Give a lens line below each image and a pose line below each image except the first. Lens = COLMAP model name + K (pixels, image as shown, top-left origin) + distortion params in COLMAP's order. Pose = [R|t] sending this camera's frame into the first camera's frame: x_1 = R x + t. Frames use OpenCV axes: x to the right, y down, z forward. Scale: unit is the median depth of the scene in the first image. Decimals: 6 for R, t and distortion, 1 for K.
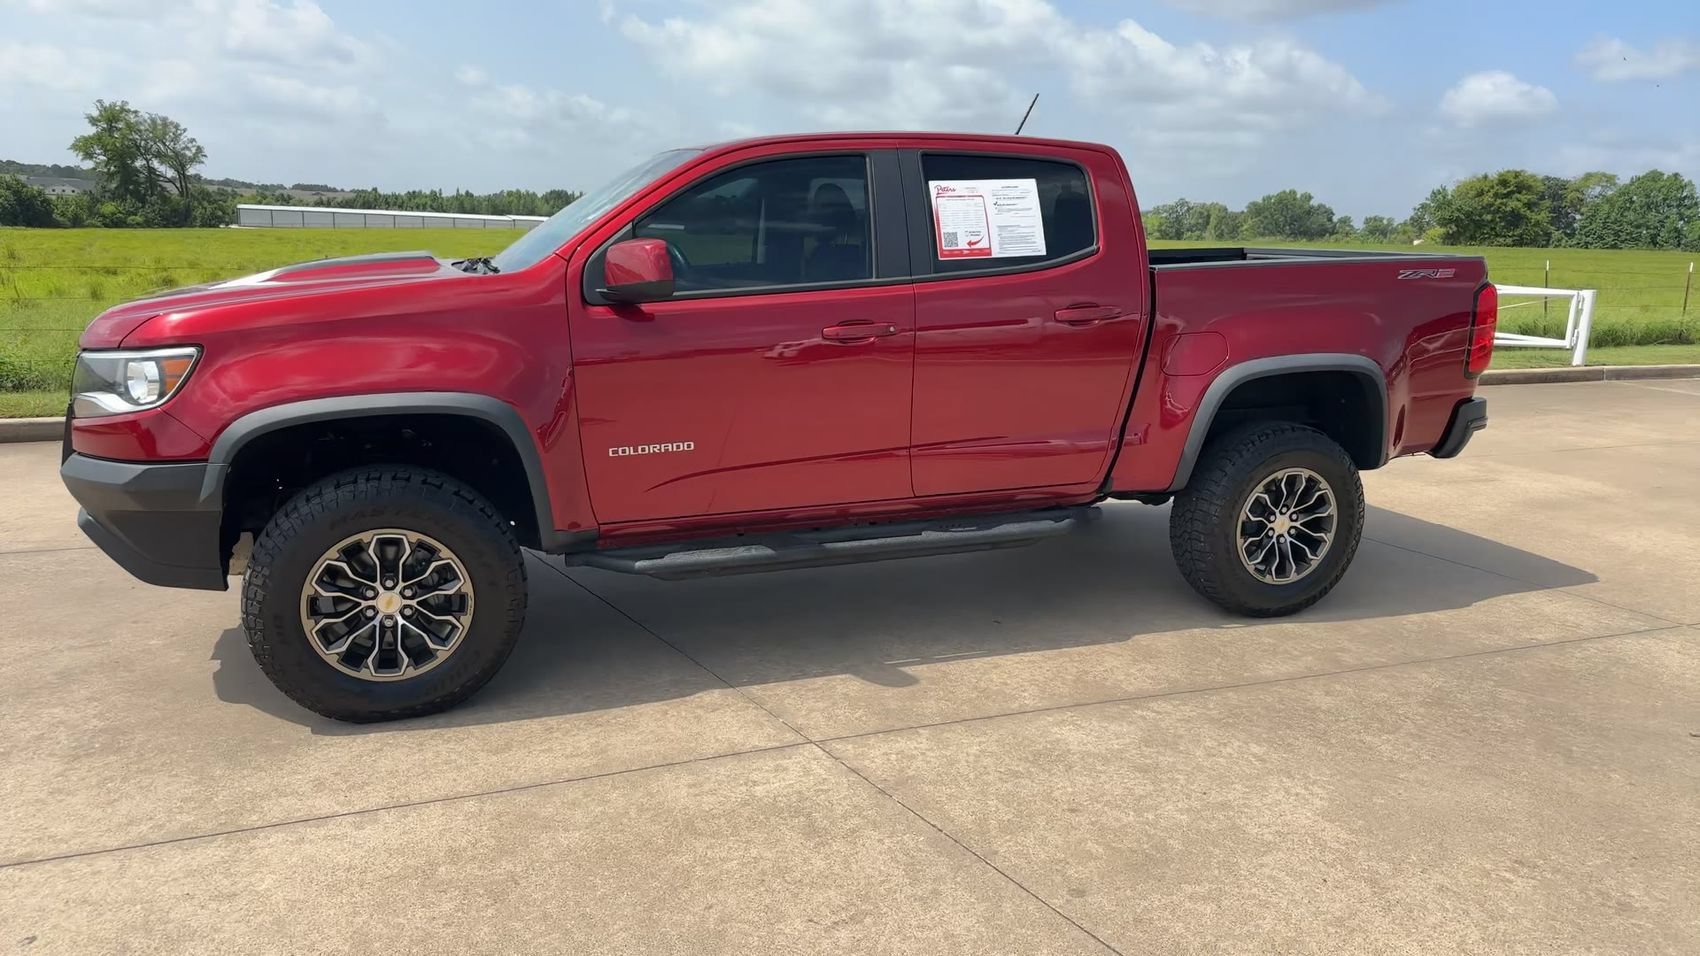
lens RADIAL K [[1206.6, 0, 852.7], [0, 1206.6, 442.9], [0, 0, 1]] dist [-0.000162, -0.000920]
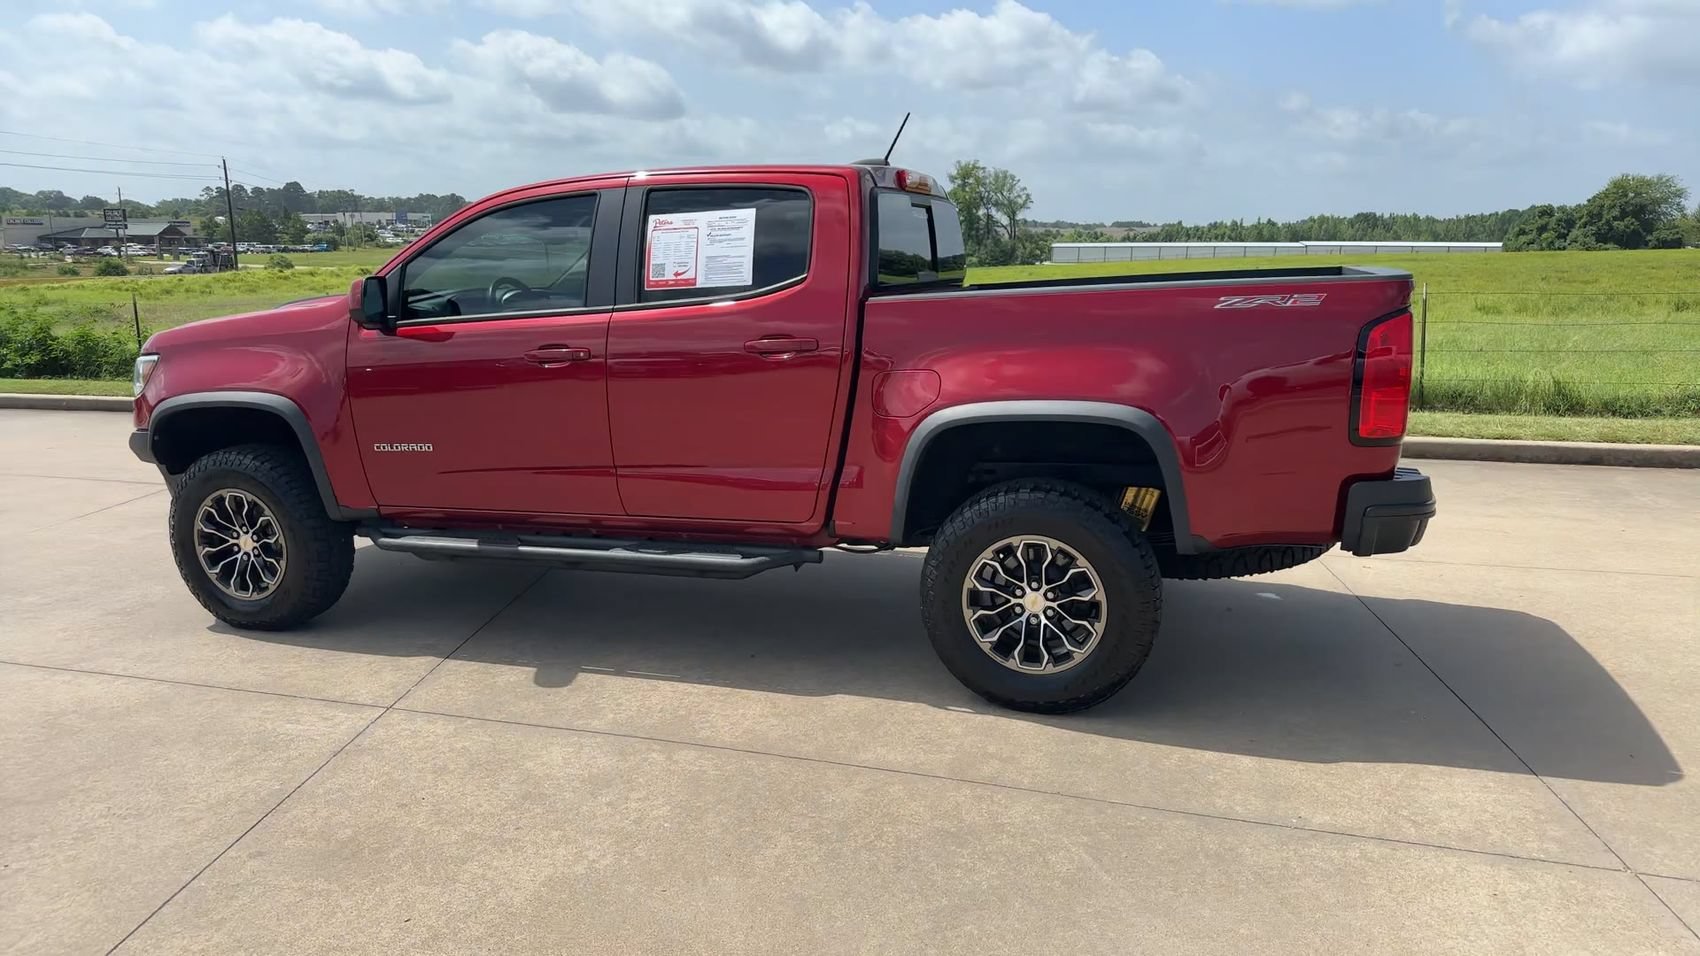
lens RADIAL K [[1175.6, 0, 850.0], [0, 1175.6, 478.0], [0, 0, 1]] dist [0.006936, -0.004302]
pose [[0.765347, 0.085034, -0.637976, 0.161494], [-0.078921, 0.996153, 0.038097, -0.008081], [0.638761, 0.021192, 0.769113, 0.062344]]
